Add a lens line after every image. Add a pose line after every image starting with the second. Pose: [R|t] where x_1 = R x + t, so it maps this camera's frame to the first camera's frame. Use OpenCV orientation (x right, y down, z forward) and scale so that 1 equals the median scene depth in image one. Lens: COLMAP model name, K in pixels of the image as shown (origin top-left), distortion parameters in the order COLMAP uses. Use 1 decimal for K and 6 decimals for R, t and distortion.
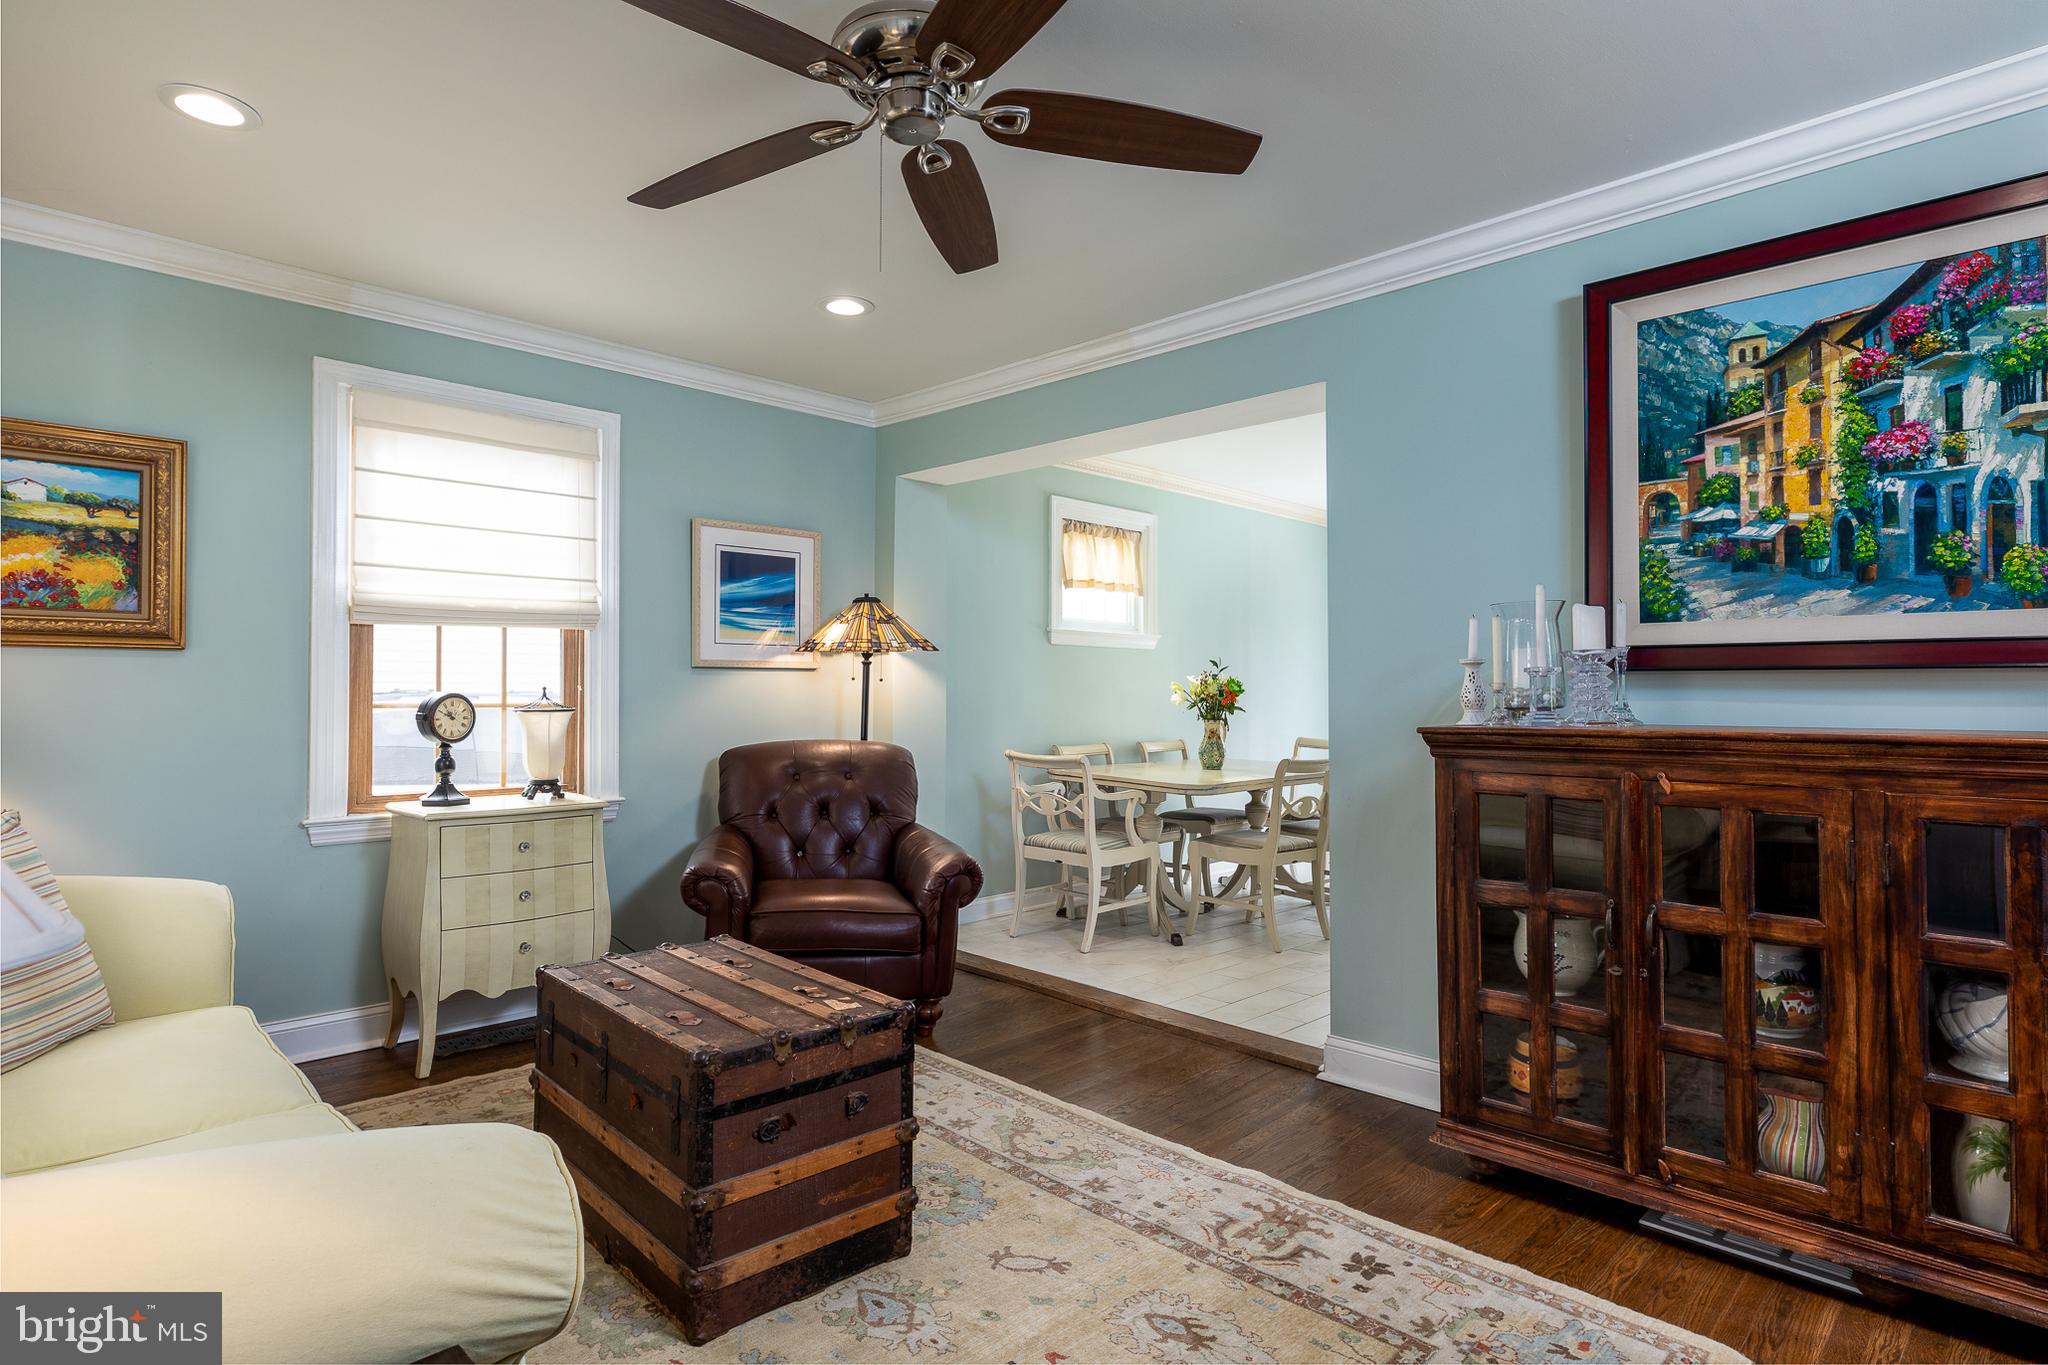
lens RADIAL K [[1072.2, 0, 1028.0], [0, 1072.2, 678.0], [0, 0, 1]] dist [-0.000845, 0.002749]
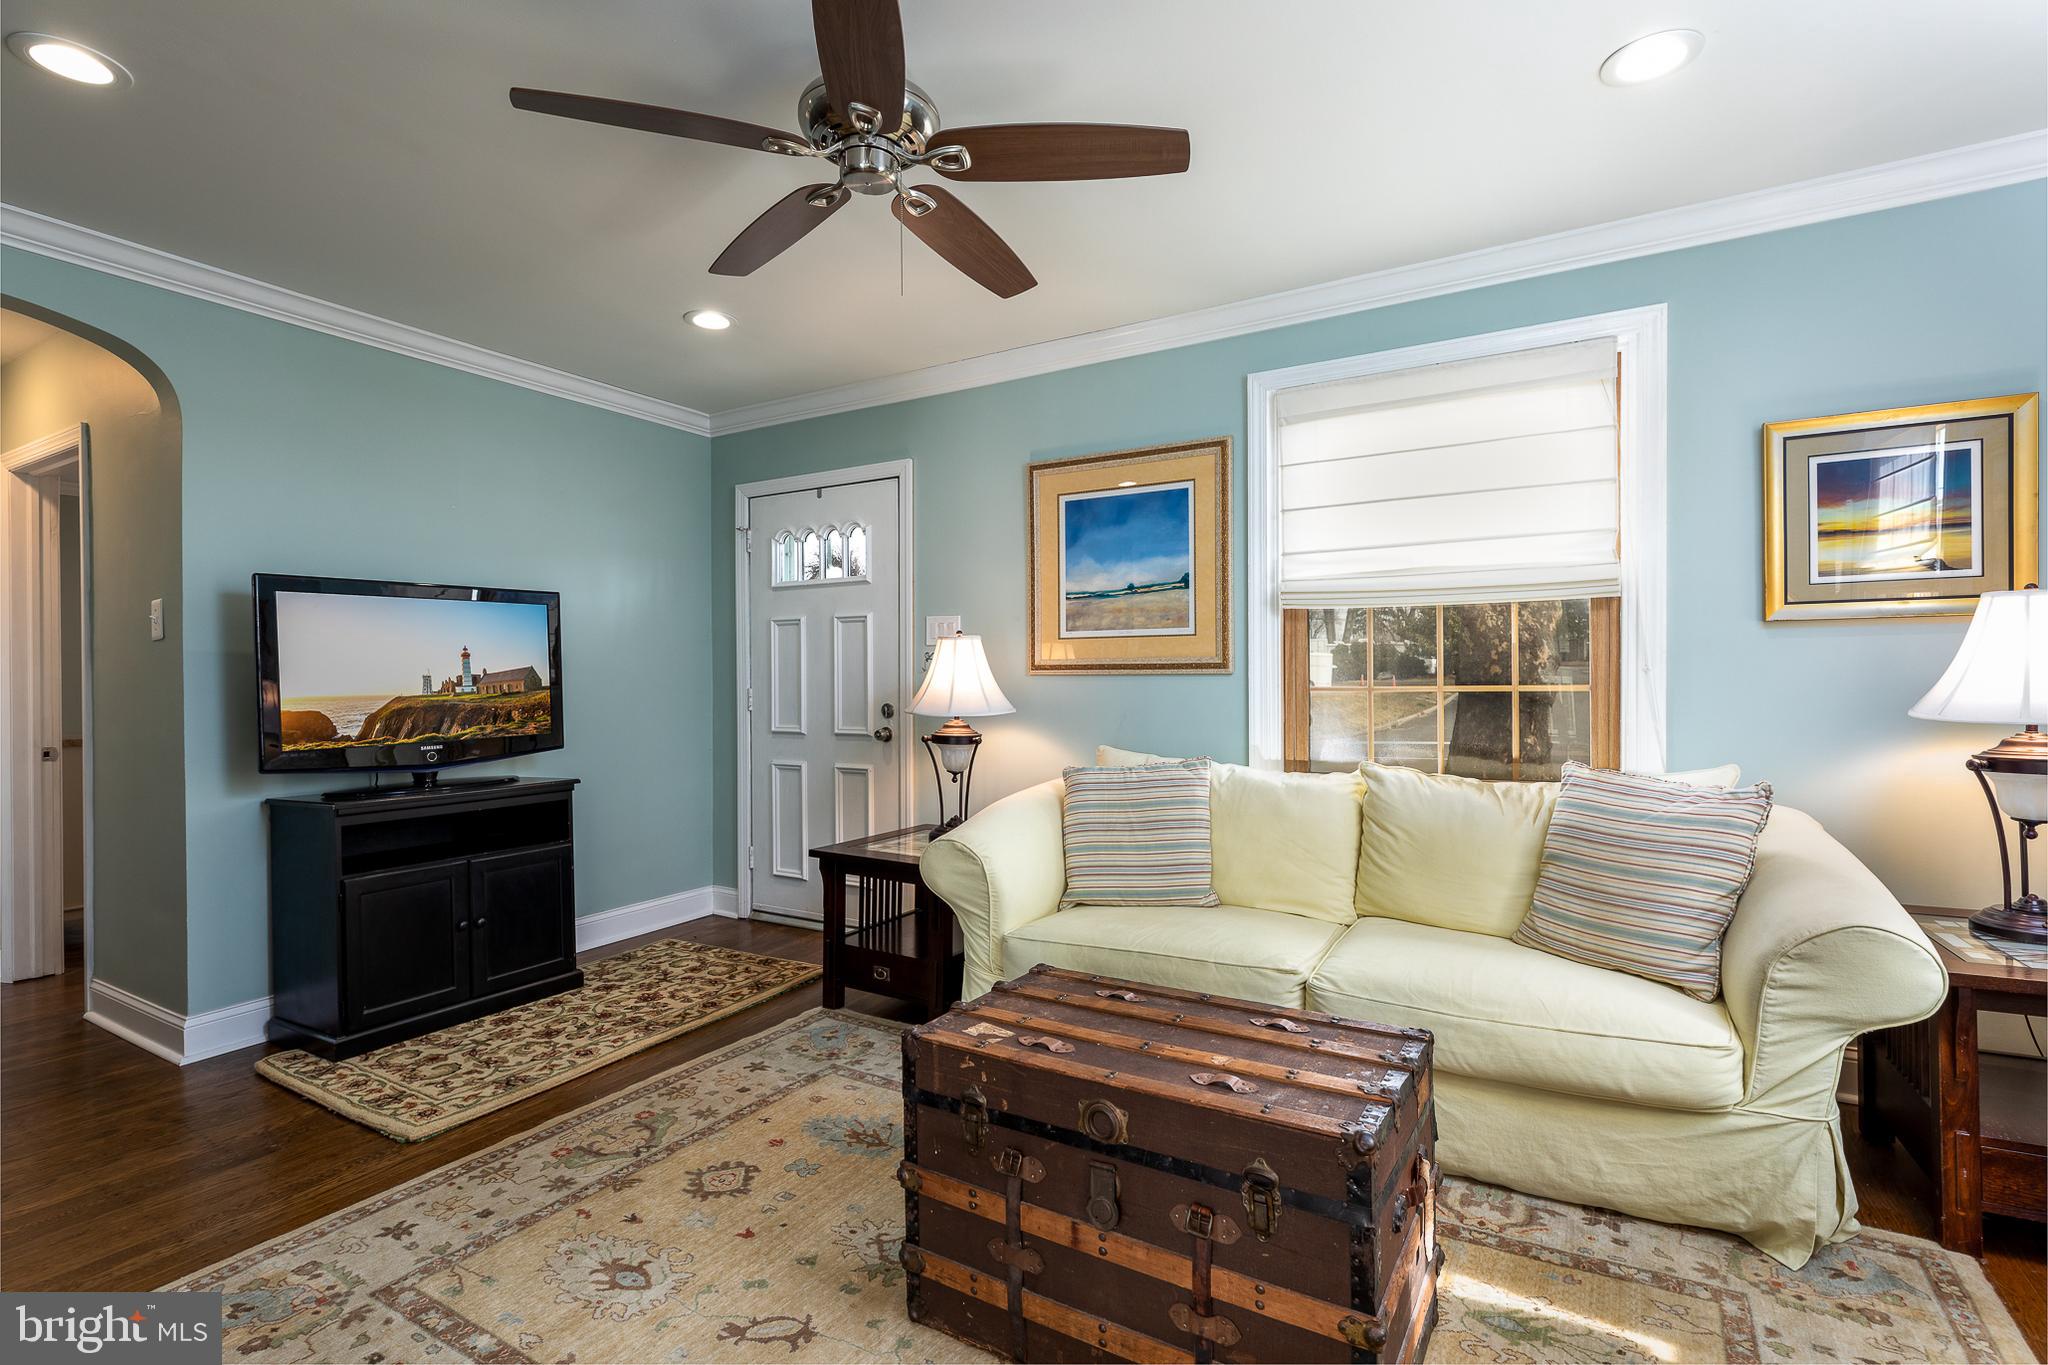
lens RADIAL K [[967.0, 0, 1025.1], [0, 967.0, 677.1], [0, 0, 1]] dist [-0.000064, 0.000026]
pose [[-0.963855, 0.007163, -0.266332, 0.003905], [0.009315, 0.999933, -0.006819, 0.015659], [0.266265, -0.009054, -0.963857, 1.526322]]
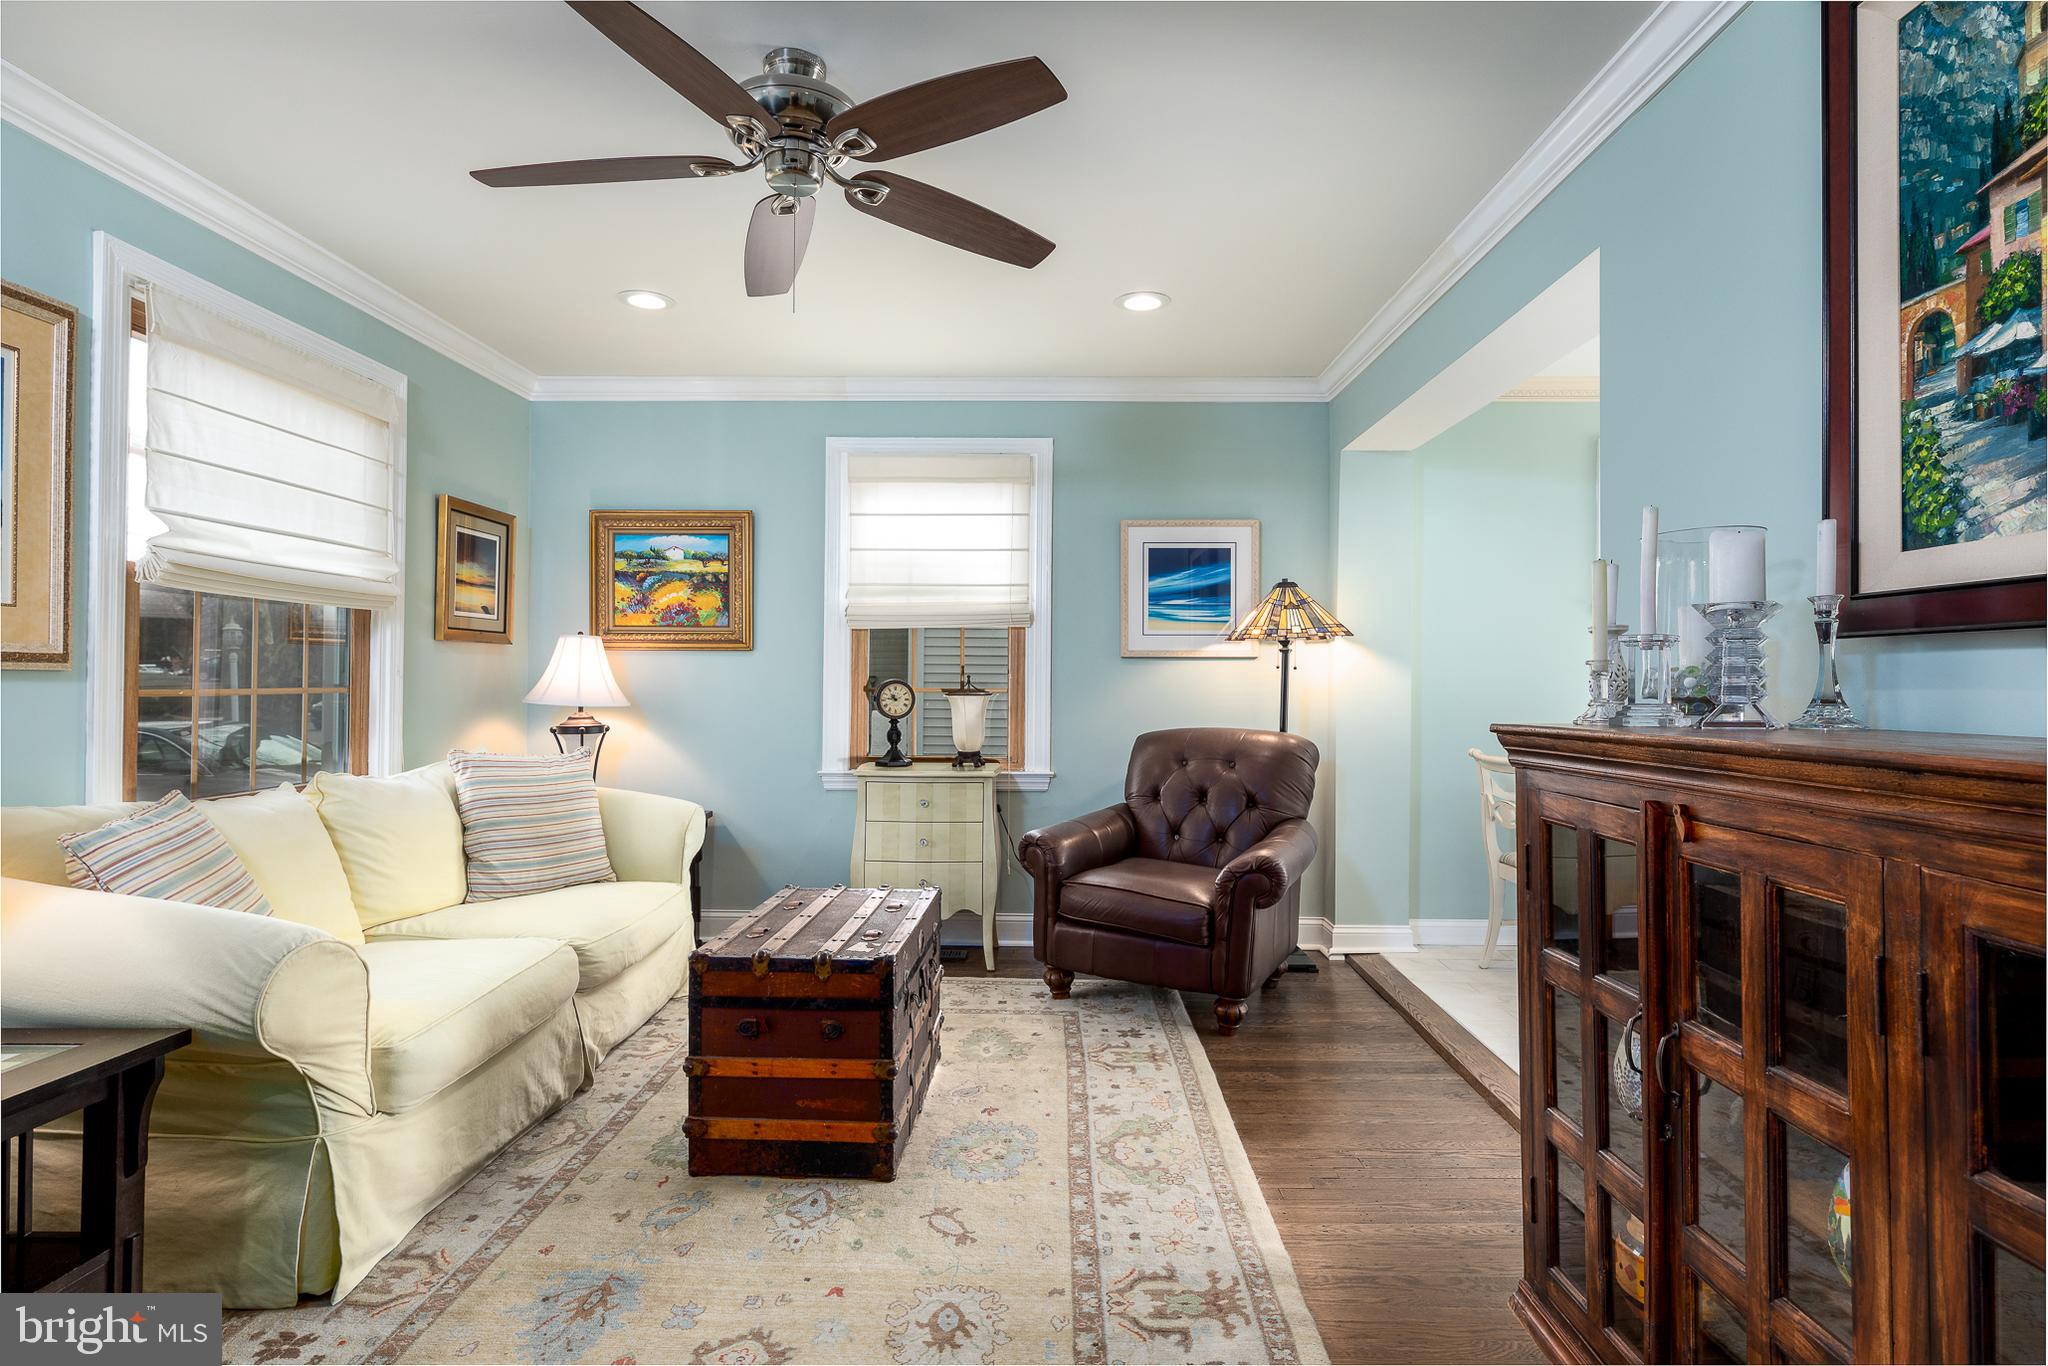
lens RADIAL K [[1072.2, 0, 1021.0], [0, 1072.2, 679.0], [0, 0, 1]] dist [-0.000845, 0.002749]
pose [[0.701330, -0.001497, -0.712835, 0.659116], [0.005792, 0.999977, 0.003598, 0.011795], [0.712813, -0.006652, 0.701323, 0.273519]]
